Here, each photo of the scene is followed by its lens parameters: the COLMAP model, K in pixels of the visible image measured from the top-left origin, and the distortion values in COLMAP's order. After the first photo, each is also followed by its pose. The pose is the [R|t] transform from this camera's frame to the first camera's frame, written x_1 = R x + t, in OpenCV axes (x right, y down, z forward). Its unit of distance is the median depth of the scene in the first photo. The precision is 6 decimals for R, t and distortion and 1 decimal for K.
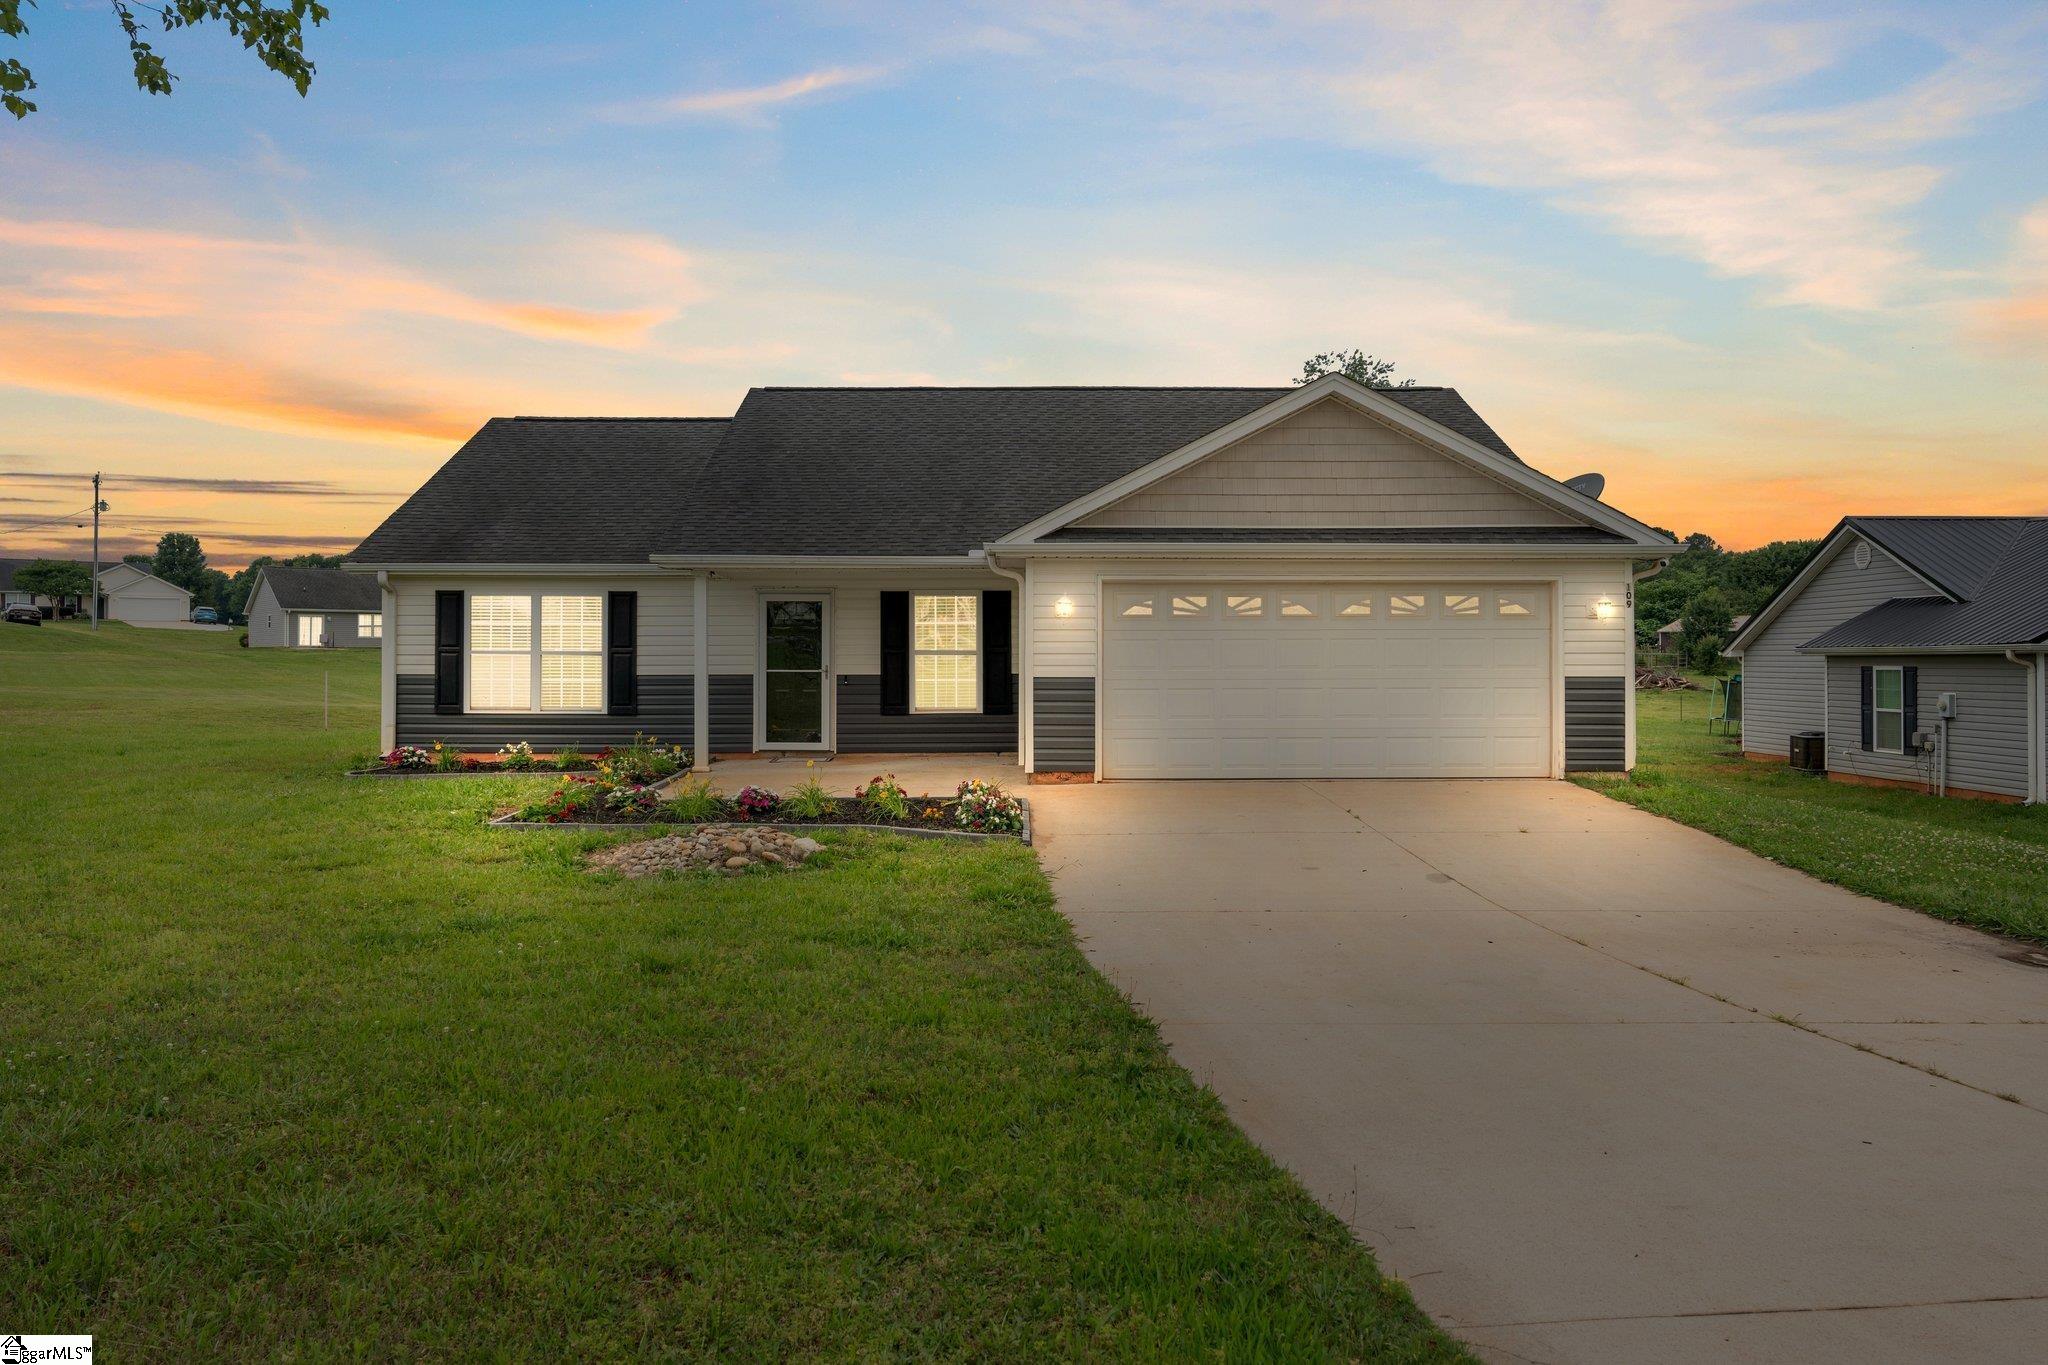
lens RADIAL K [[1491.2, 0, 1038.6], [0, 1491.2, 664.1], [0, 0, 1]] dist [0.003026, 0.000404]
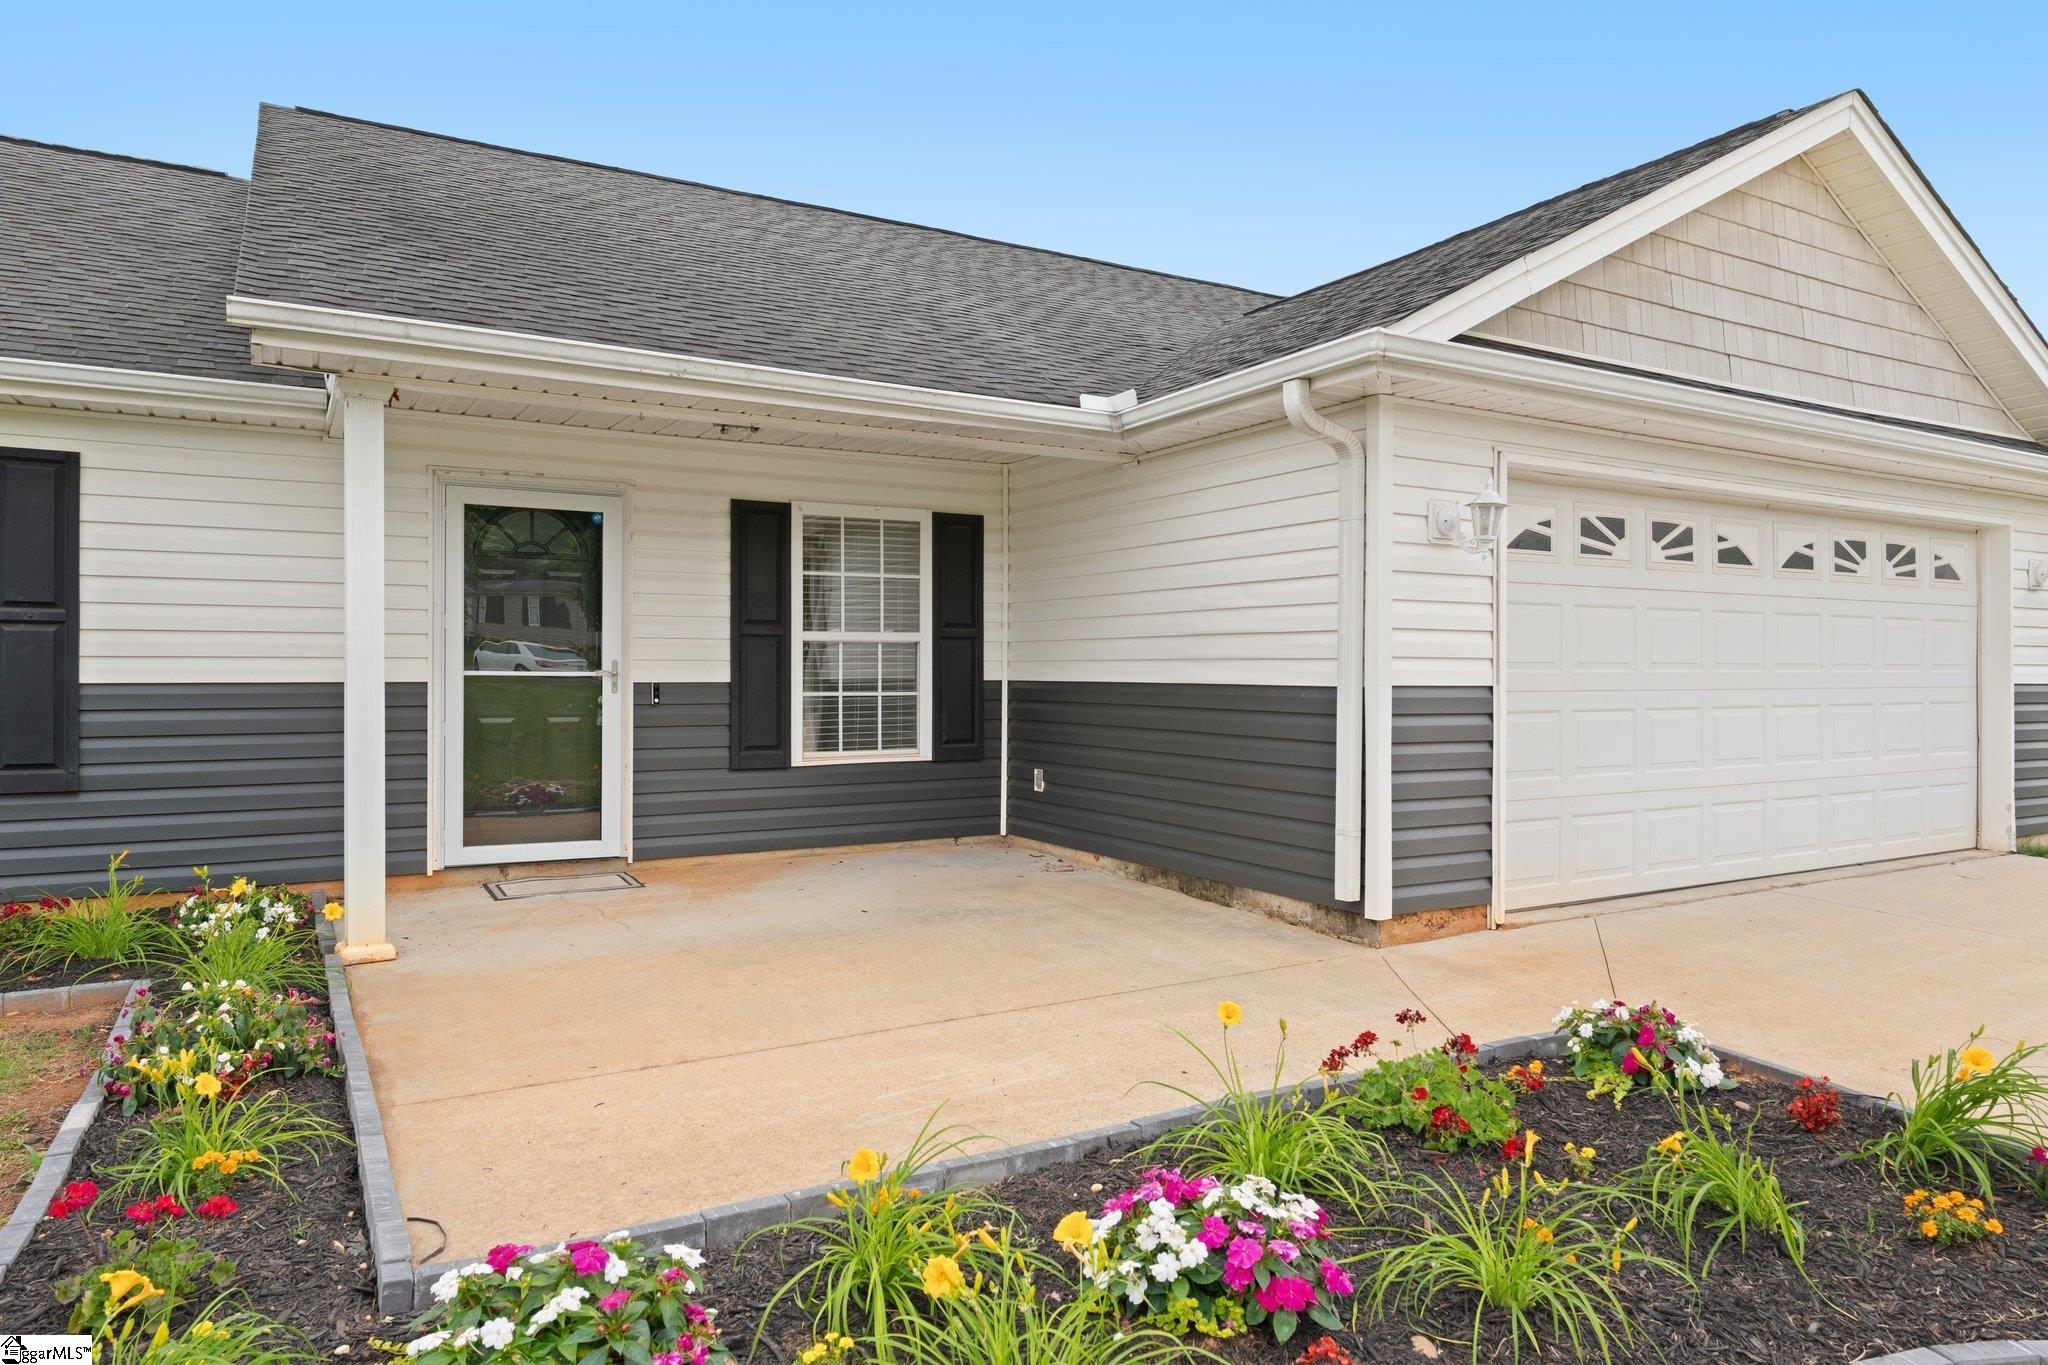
lens RADIAL K [[1294.9, 0, 1012.6], [0, 1294.9, 680.6], [0, 0, 1]] dist [-0.003602, -0.001026]
pose [[0.875167, -0.000302, 0.483821, -0.223035], [-0.001729, 0.999991, 0.003753, 0.005081], [-0.483818, -0.004121, 0.875159, 0.615859]]
